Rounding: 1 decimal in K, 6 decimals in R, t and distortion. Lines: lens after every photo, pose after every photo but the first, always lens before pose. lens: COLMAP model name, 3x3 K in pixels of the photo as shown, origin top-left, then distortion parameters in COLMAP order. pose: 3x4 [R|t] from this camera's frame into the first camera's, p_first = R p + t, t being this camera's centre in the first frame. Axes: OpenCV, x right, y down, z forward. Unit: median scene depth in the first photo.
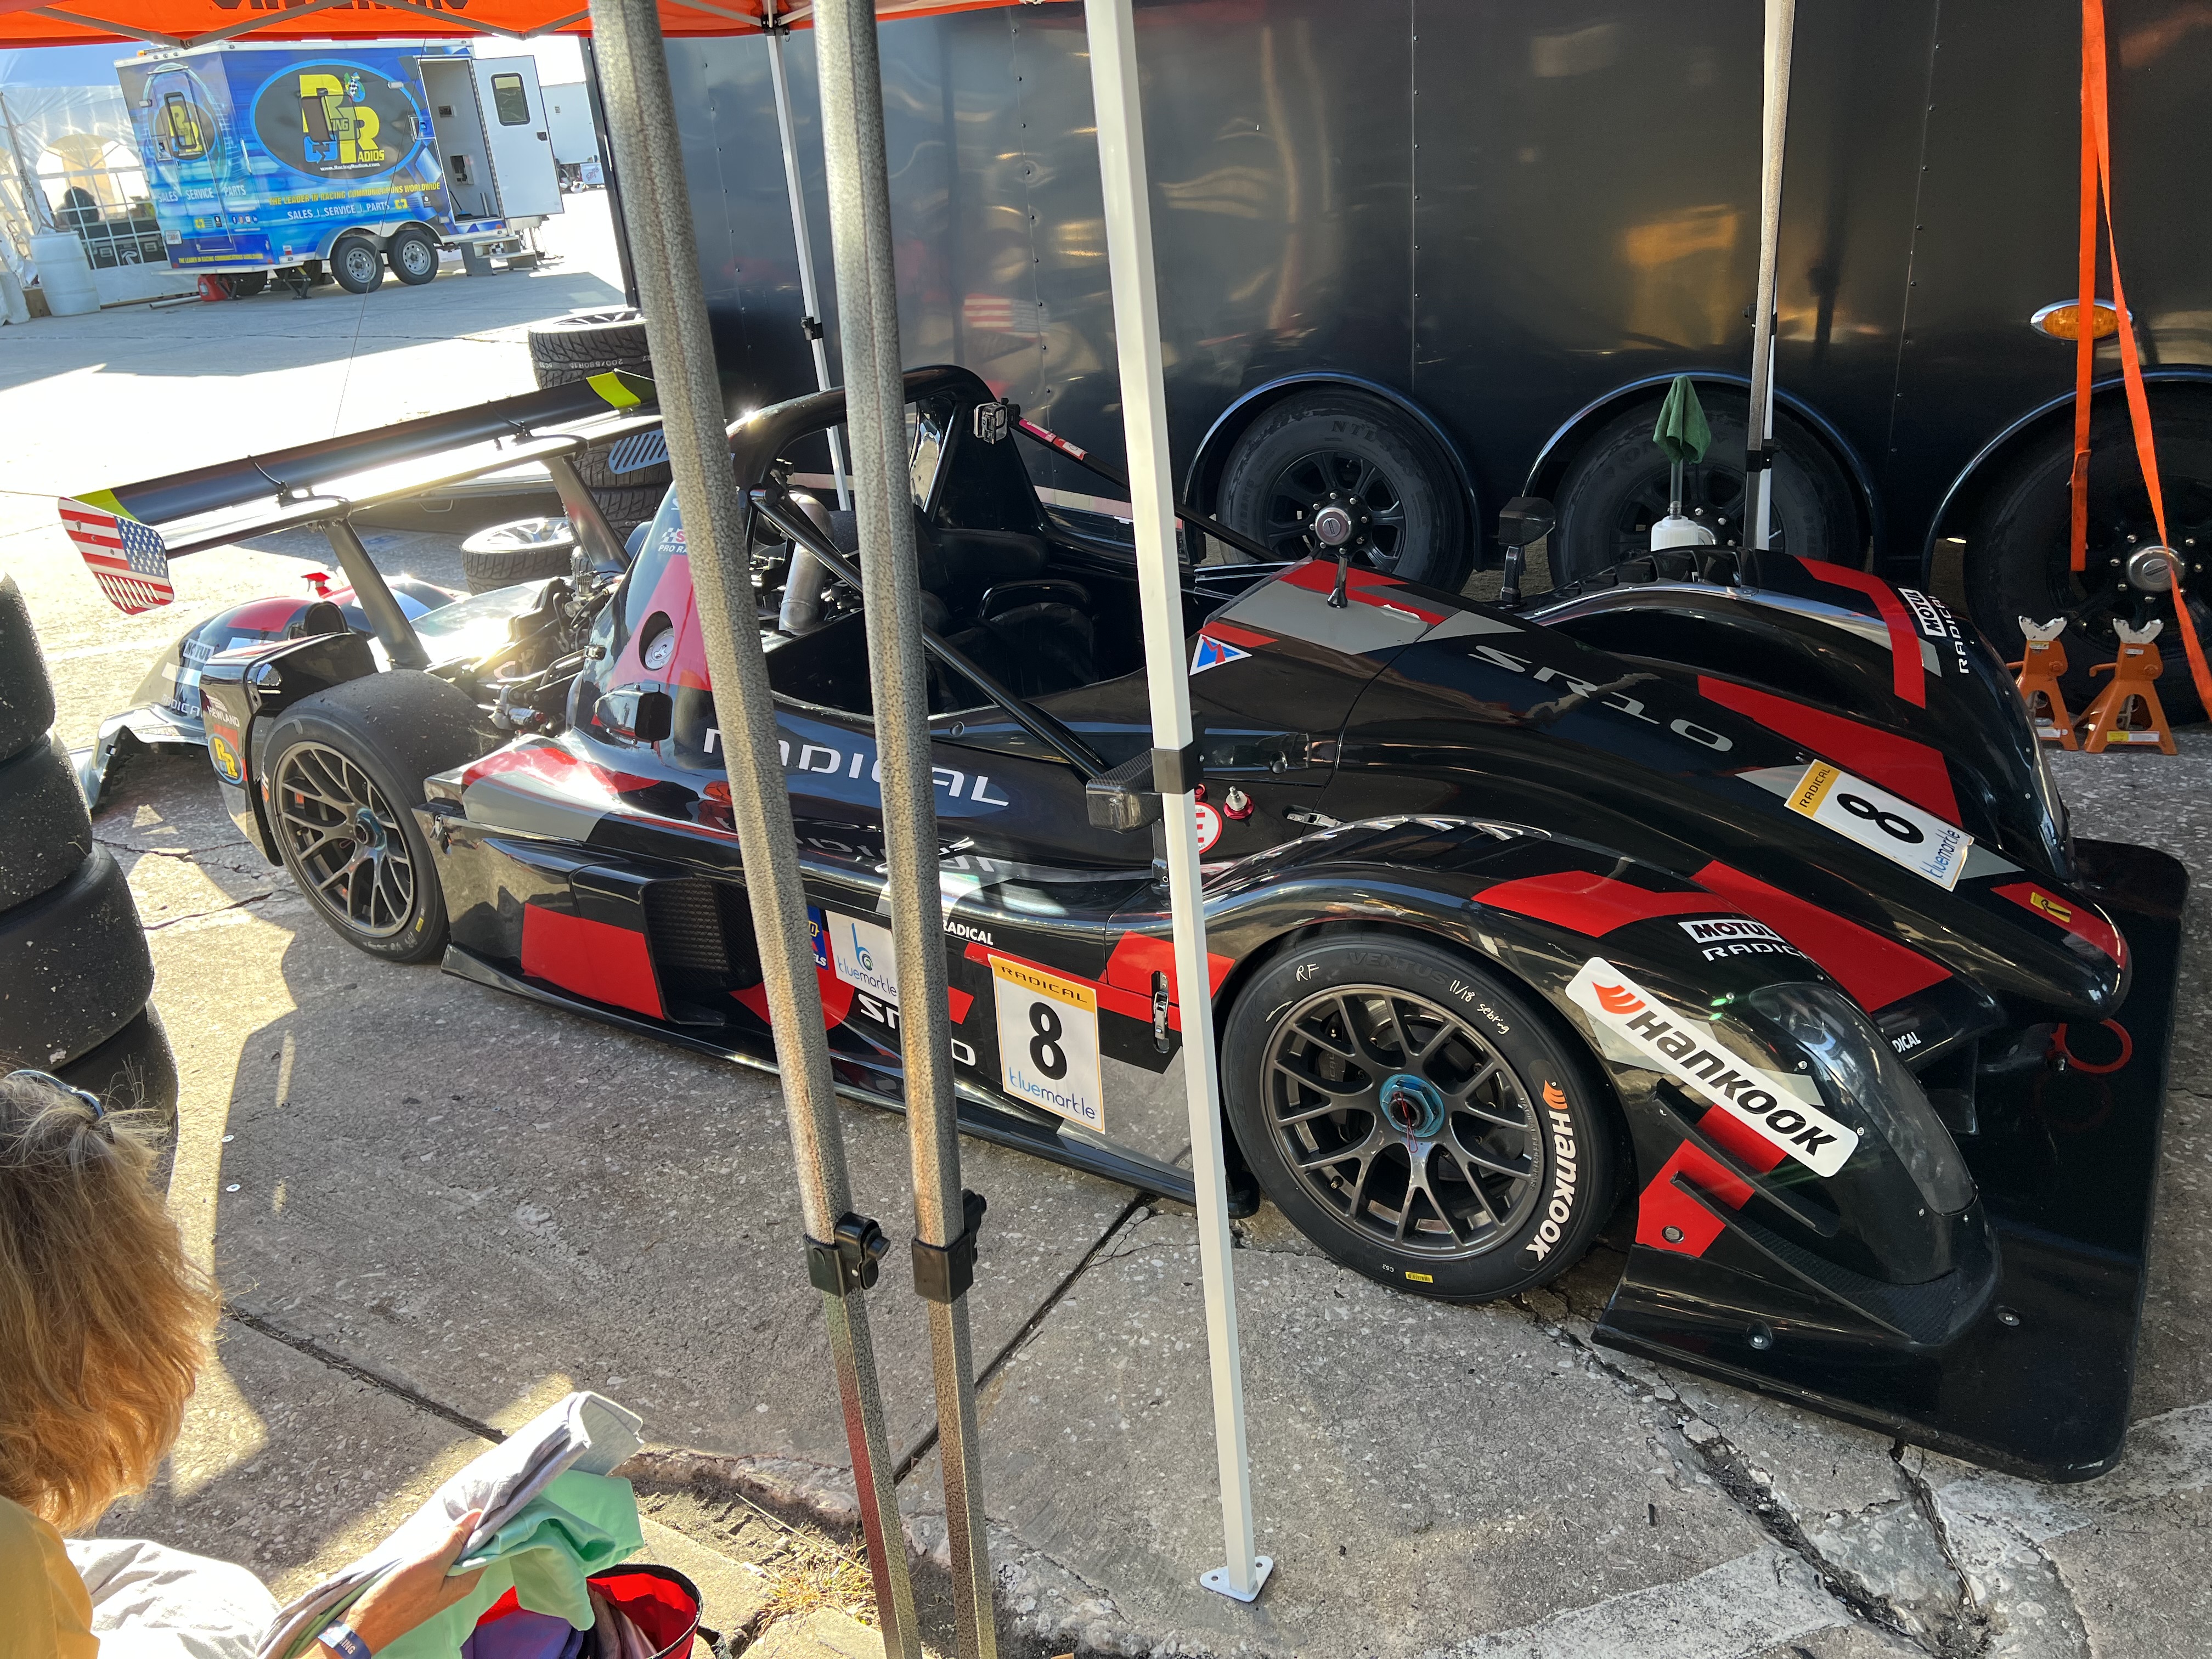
lens RADIAL K [[1652.4, 0, 1098.4], [0, 1652.4, 840.2], [0, 0, 1]] dist [0.050189, -0.056881]
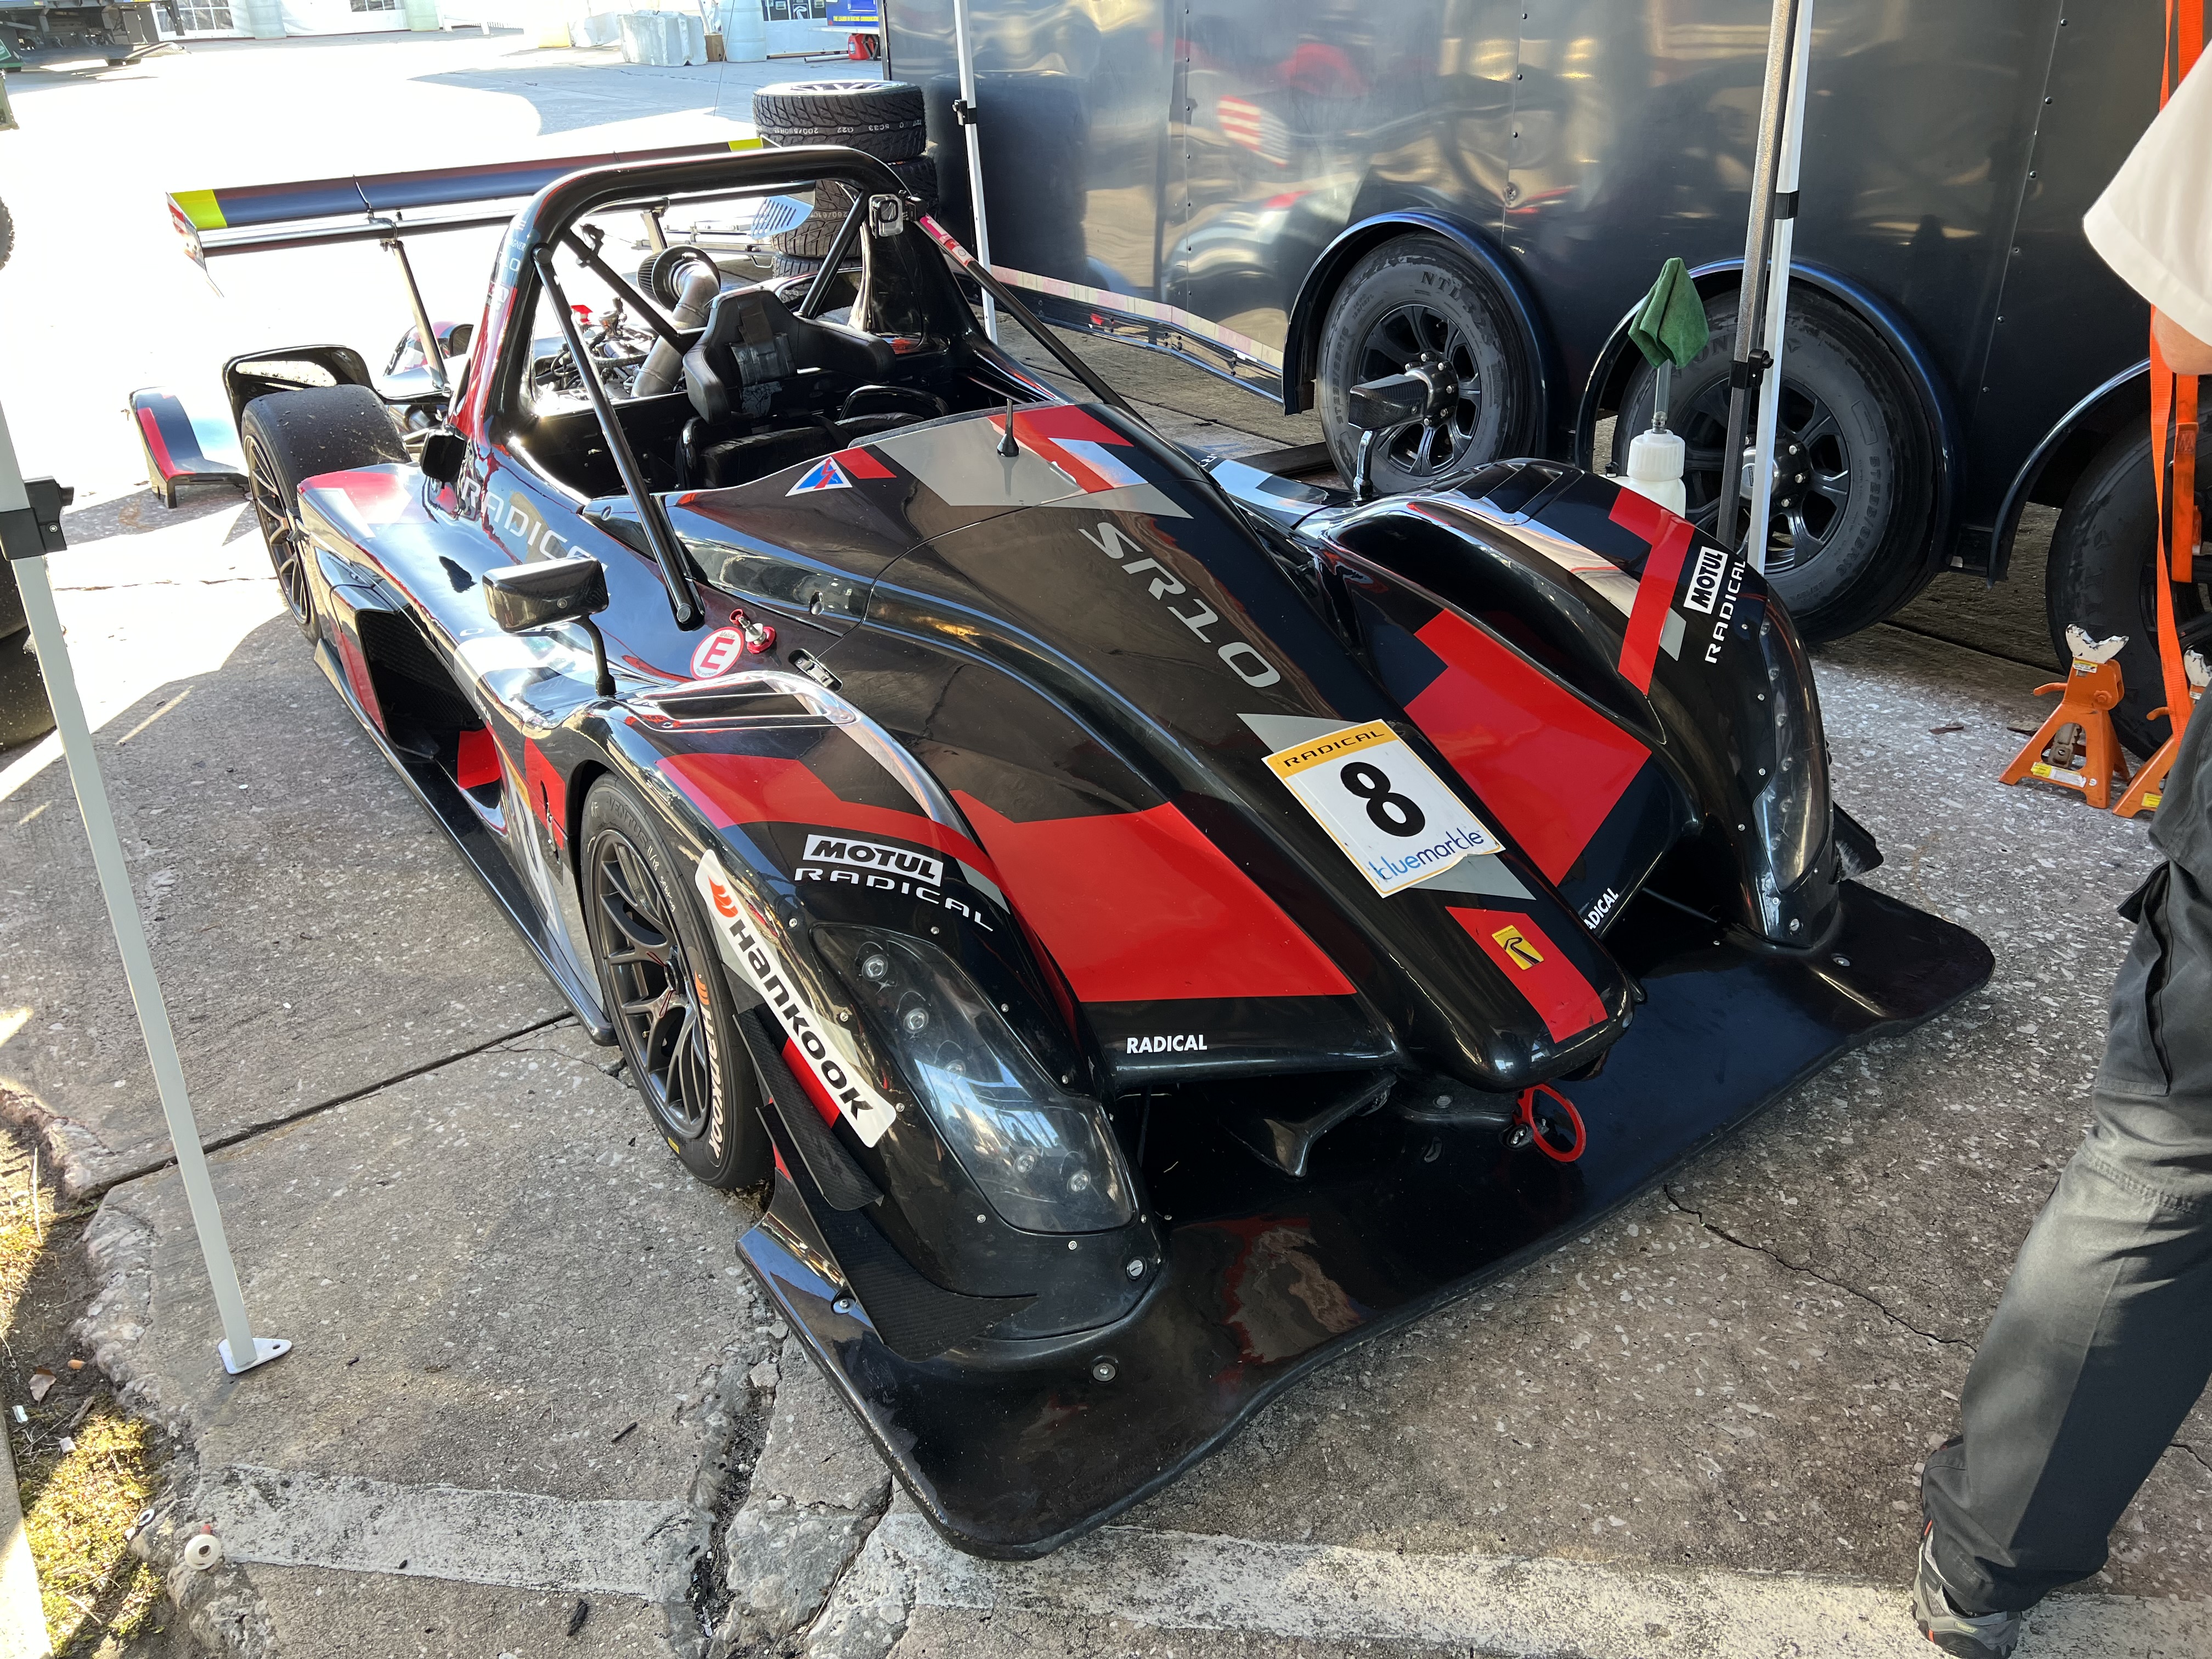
lens RADIAL K [[1652.4, 0, 1101.0], [0, 1652.4, 828.8], [0, 0, 1]] dist [0.050189, -0.056881]
pose [[0.921576, 0.228518, -0.313810, 0.414263], [-0.198291, 0.972070, 0.125538, -0.051502], [0.333733, -0.053467, 0.941150, 0.115005]]
